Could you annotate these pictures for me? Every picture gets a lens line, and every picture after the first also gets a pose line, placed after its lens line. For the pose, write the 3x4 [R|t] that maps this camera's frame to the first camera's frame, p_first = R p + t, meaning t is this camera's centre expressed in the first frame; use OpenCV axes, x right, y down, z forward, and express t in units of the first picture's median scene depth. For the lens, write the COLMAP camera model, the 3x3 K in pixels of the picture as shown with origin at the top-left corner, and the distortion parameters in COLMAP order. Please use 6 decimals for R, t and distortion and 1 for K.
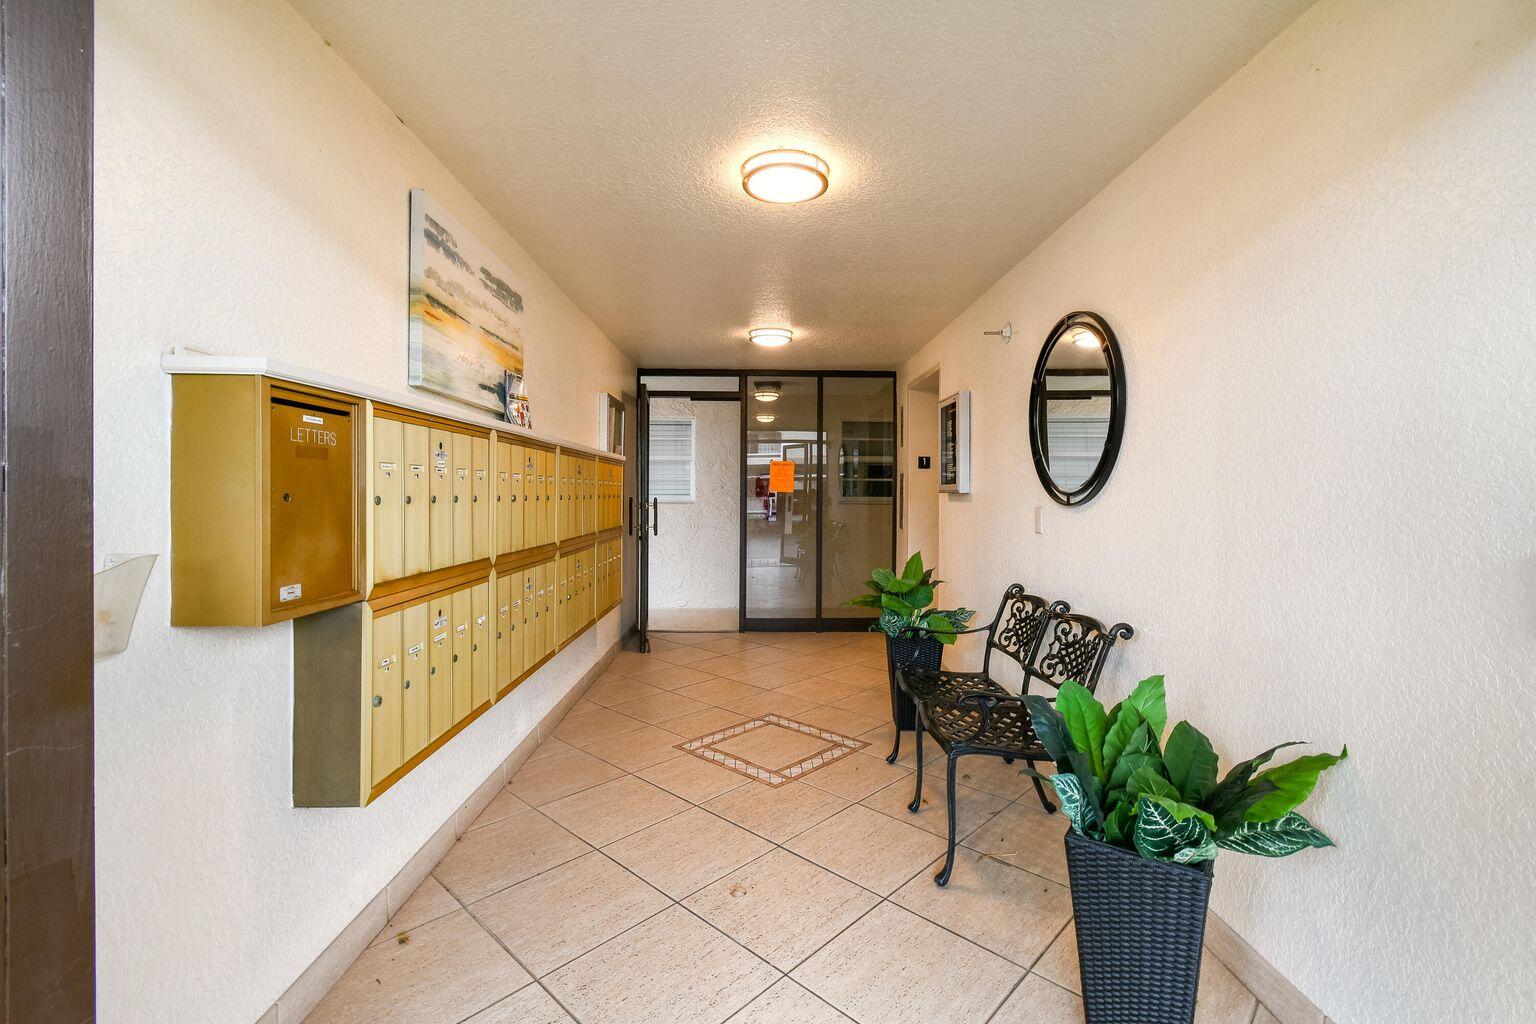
lens RADIAL K [[693.3, 0, 768.5], [0, 693.3, 507.1], [0, 0, 1]] dist [0.000364, 0.000025]
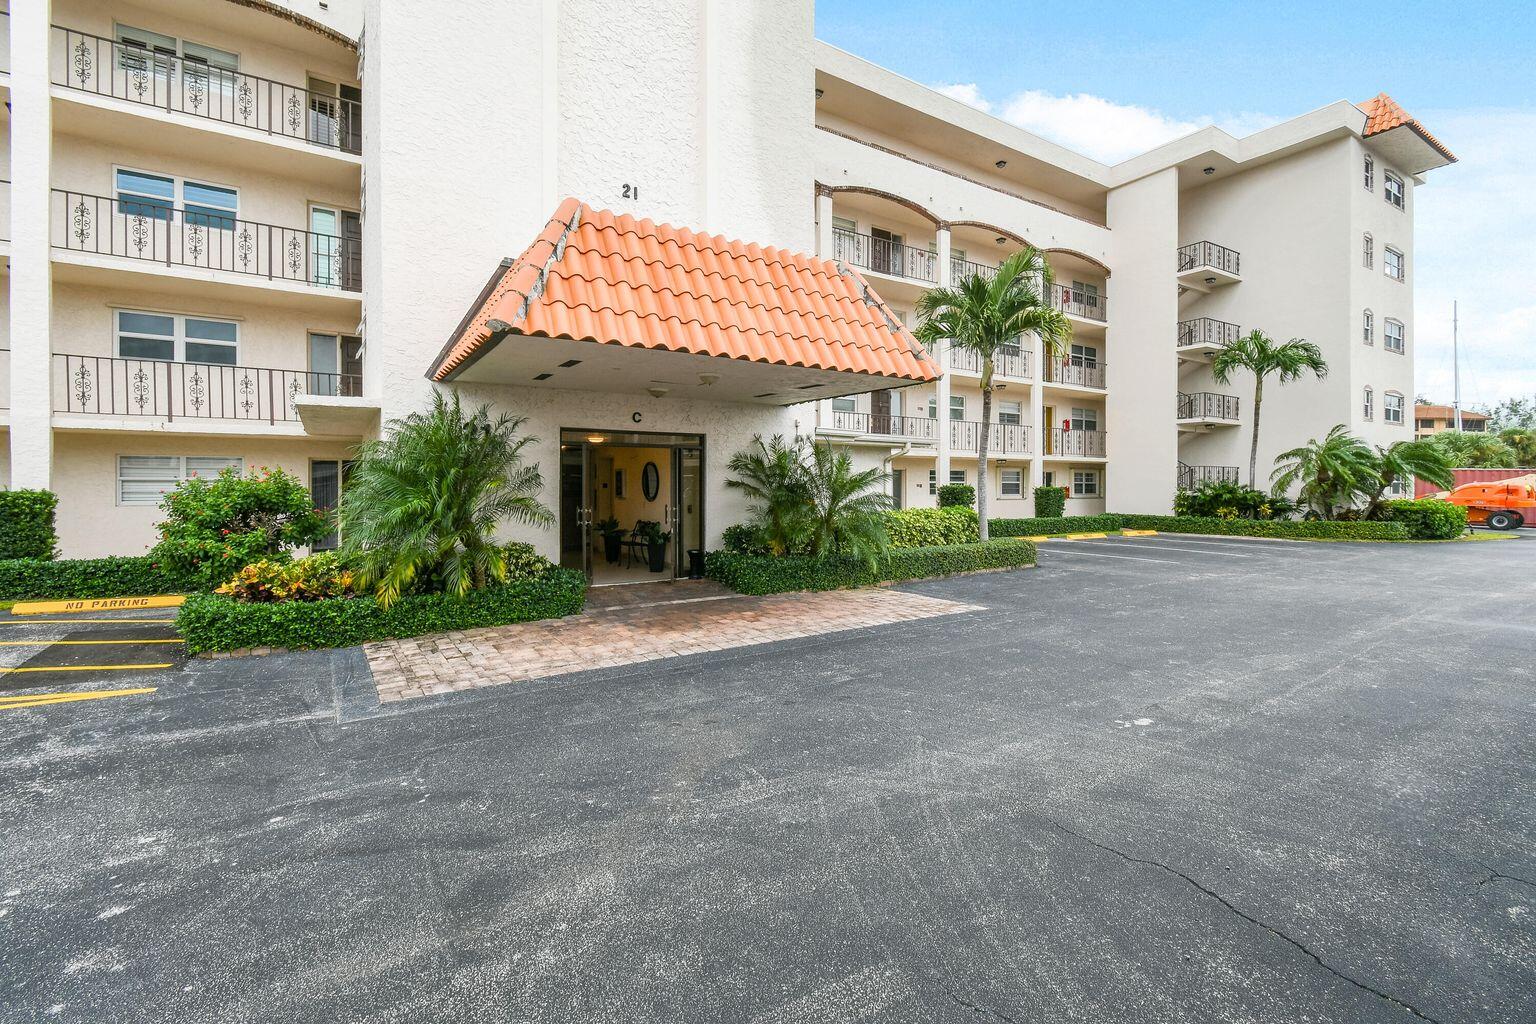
lens RADIAL K [[693.3, 0, 768.2], [0, 693.3, 503.5], [0, 0, 1]] dist [0.000364, 0.000025]
pose [[0.849376, -0.006287, 0.527751, -0.944356], [0.003914, 0.999977, 0.005613, -0.005979], [-0.527774, -0.002702, 0.849381, -2.348179]]
